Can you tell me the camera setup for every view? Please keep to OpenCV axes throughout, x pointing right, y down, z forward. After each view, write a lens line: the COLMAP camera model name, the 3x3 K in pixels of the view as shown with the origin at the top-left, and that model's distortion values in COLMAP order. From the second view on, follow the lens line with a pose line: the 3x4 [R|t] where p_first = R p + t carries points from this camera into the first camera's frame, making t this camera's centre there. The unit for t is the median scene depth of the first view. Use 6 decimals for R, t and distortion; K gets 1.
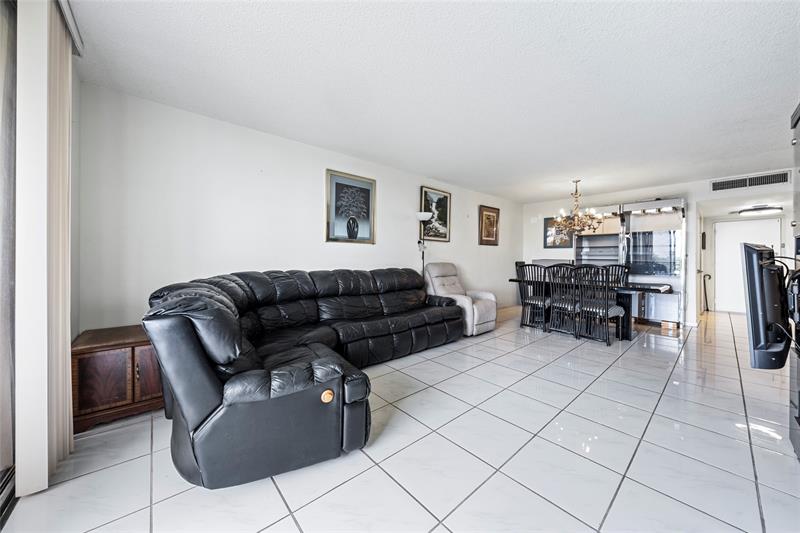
lens RADIAL K [[286.8, 0, 401.8], [0, 286.8, 259.3], [0, 0, 1]] dist [-0.001576, -0.000055]
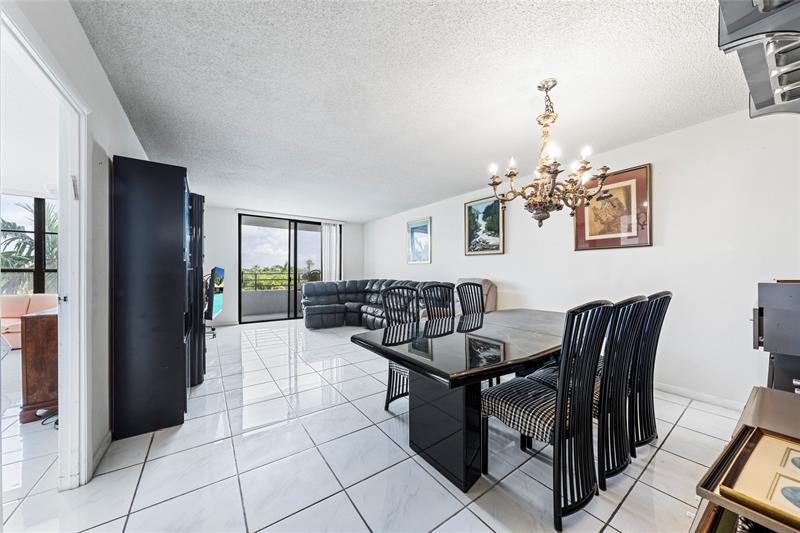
lens RADIAL K [[286.8, 0, 401.8], [0, 286.8, 259.3], [0, 0, 1]] dist [-0.001576, -0.000055]
pose [[-0.110722, -0.046648, -0.992756, 1.076551], [-0.000113, 0.998898, -0.046924, -0.008225], [0.993851, -0.005084, -0.110605, 0.870690]]
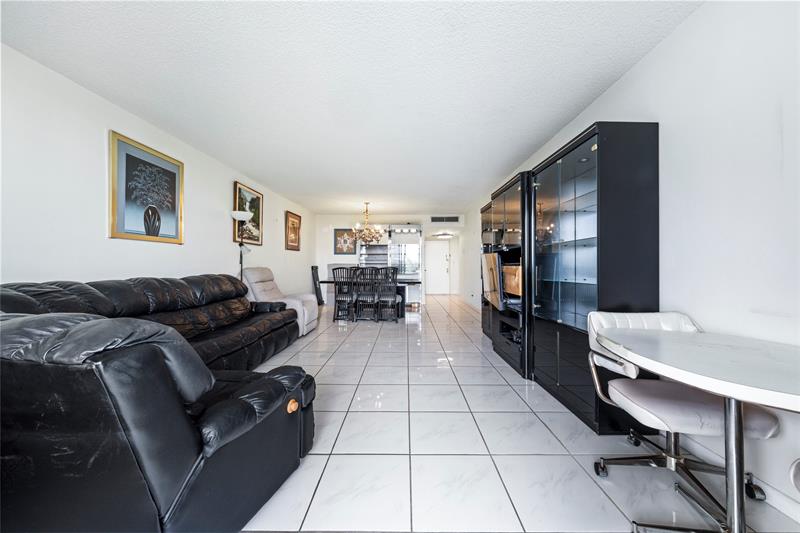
lens RADIAL K [[274.7, 0, 407.7], [0, 274.7, 262.6], [0, 0, 1]] dist [-0.000087, -0.000016]
pose [[0.665492, -0.002689, 0.746400, -0.208537], [0.009459, 0.999944, -0.004831, 0.005176], [-0.746345, 0.010276, 0.665480, 0.035520]]
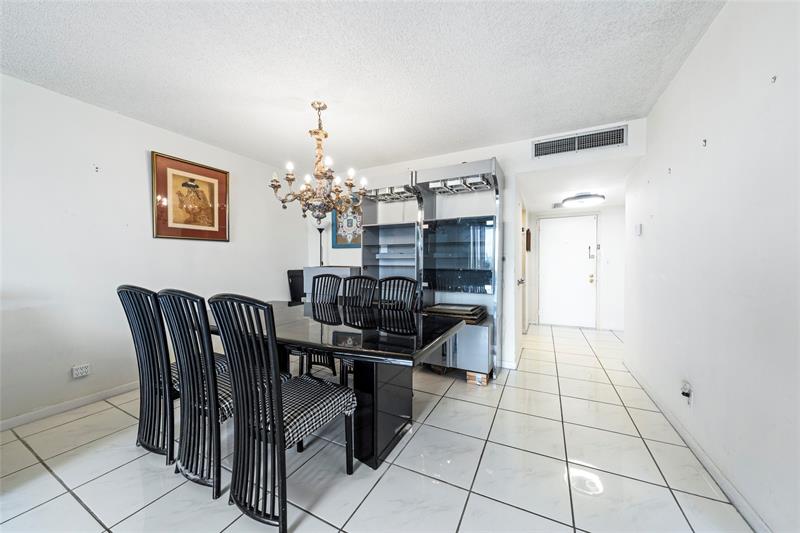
lens RADIAL K [[289.6, 0, 397.6], [0, 289.6, 268.1], [0, 0, 1]] dist [-0.001204, -0.000055]
pose [[0.931317, -0.017817, 0.363773, 0.567052], [0.011793, 0.999754, 0.018776, -0.008213], [-0.364018, -0.013196, 0.931298, 0.512256]]
